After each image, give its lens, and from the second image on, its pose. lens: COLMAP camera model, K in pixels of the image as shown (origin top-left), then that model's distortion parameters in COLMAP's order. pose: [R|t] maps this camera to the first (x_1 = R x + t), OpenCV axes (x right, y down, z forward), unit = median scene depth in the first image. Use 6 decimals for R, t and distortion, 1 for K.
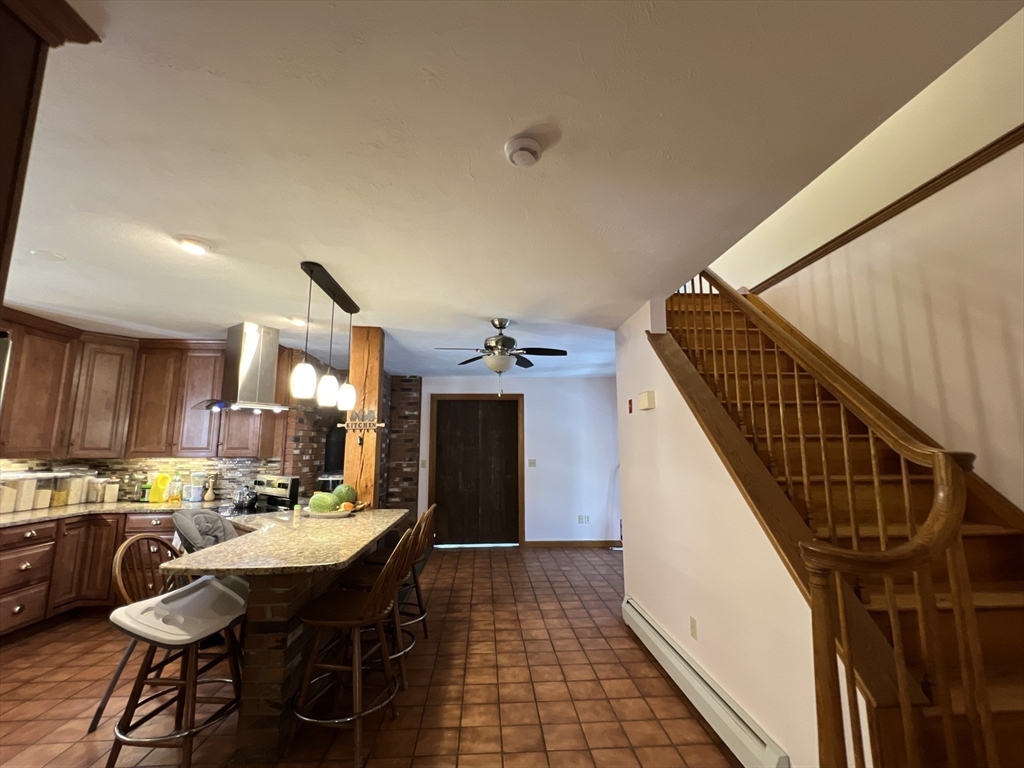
lens RADIAL K [[438.2, 0, 513.0], [0, 438.2, 383.8], [0, 0, 1]] dist [0.000041, -0.000564]
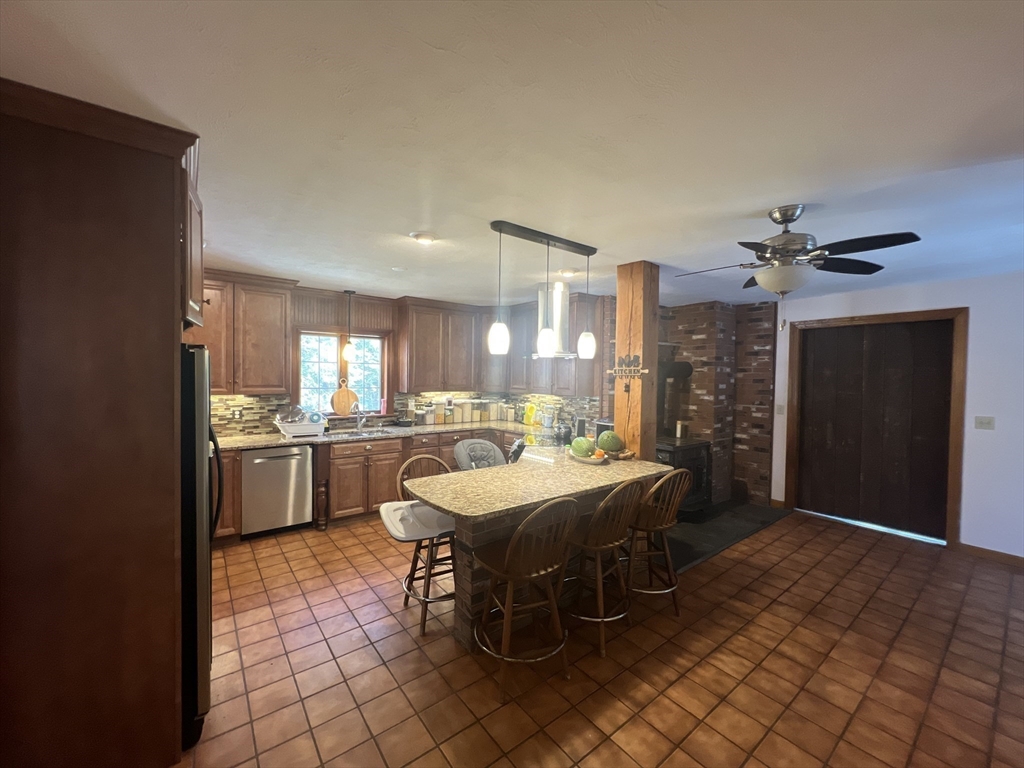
lens RADIAL K [[409.2, 0, 512.7], [0, 409.2, 384.5], [0, 0, 1]] dist [0.000118, 0.000200]
pose [[0.563860, 0.030984, -0.825289, 0.246647], [0.107578, 0.988026, 0.110594, -0.002128], [0.818834, -0.151142, 0.553775, 0.305666]]
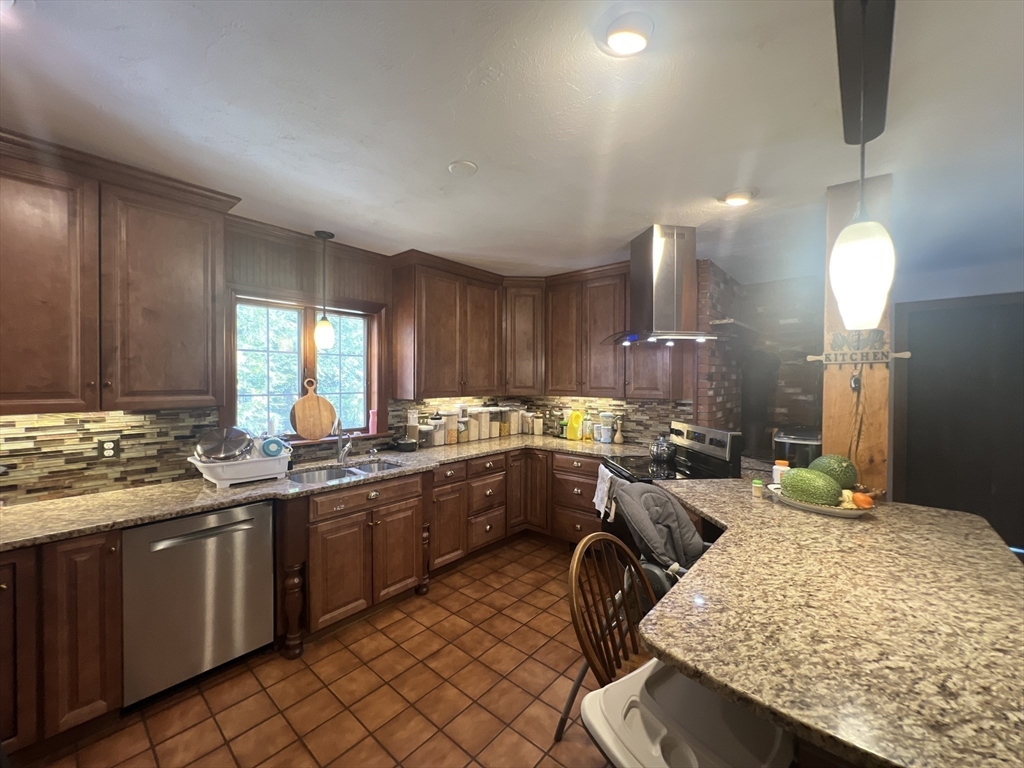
lens RADIAL K [[409.2, 0, 512.7], [0, 409.2, 384.5], [0, 0, 1]] dist [0.000118, 0.000200]
pose [[0.713479, 0.012563, -0.700564, -0.291798], [0.100742, 0.987612, 0.120310, 0.020151], [0.693397, -0.156414, 0.703374, 0.299135]]
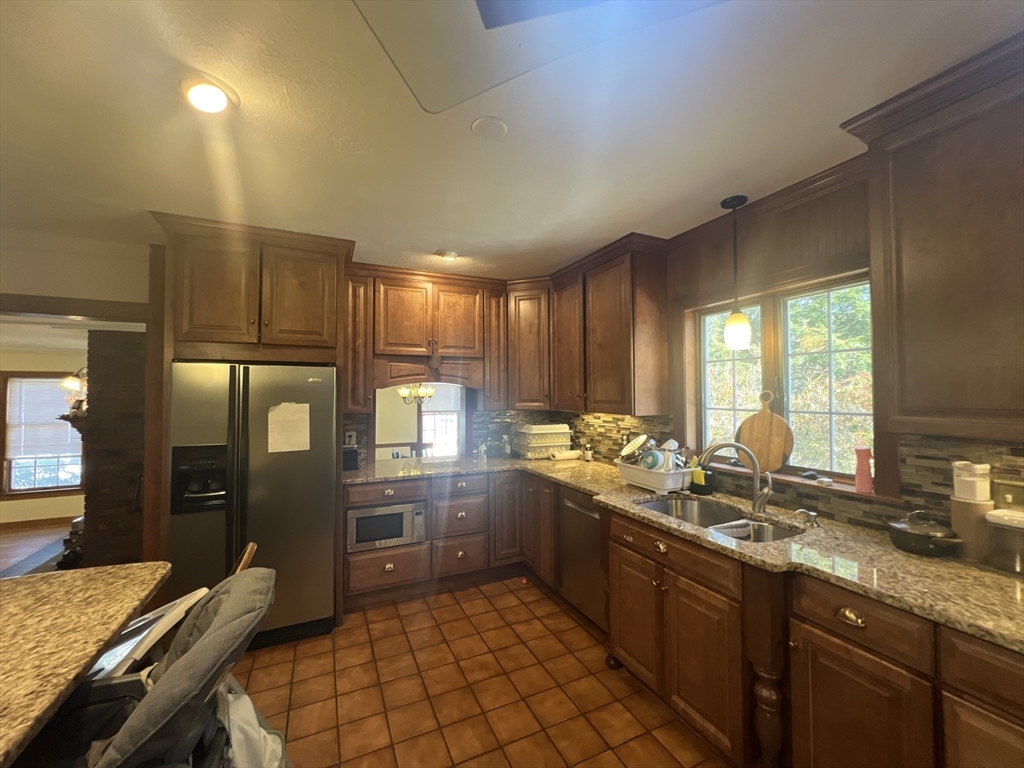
lens RADIAL K [[409.2, 0, 512.7], [0, 409.2, 384.5], [0, 0, 1]] dist [0.000118, 0.000200]
pose [[-0.930726, -0.002931, -0.365705, -0.571151], [0.061115, 0.984660, -0.163431, 0.132191], [0.360574, -0.174459, -0.916270, 1.004593]]
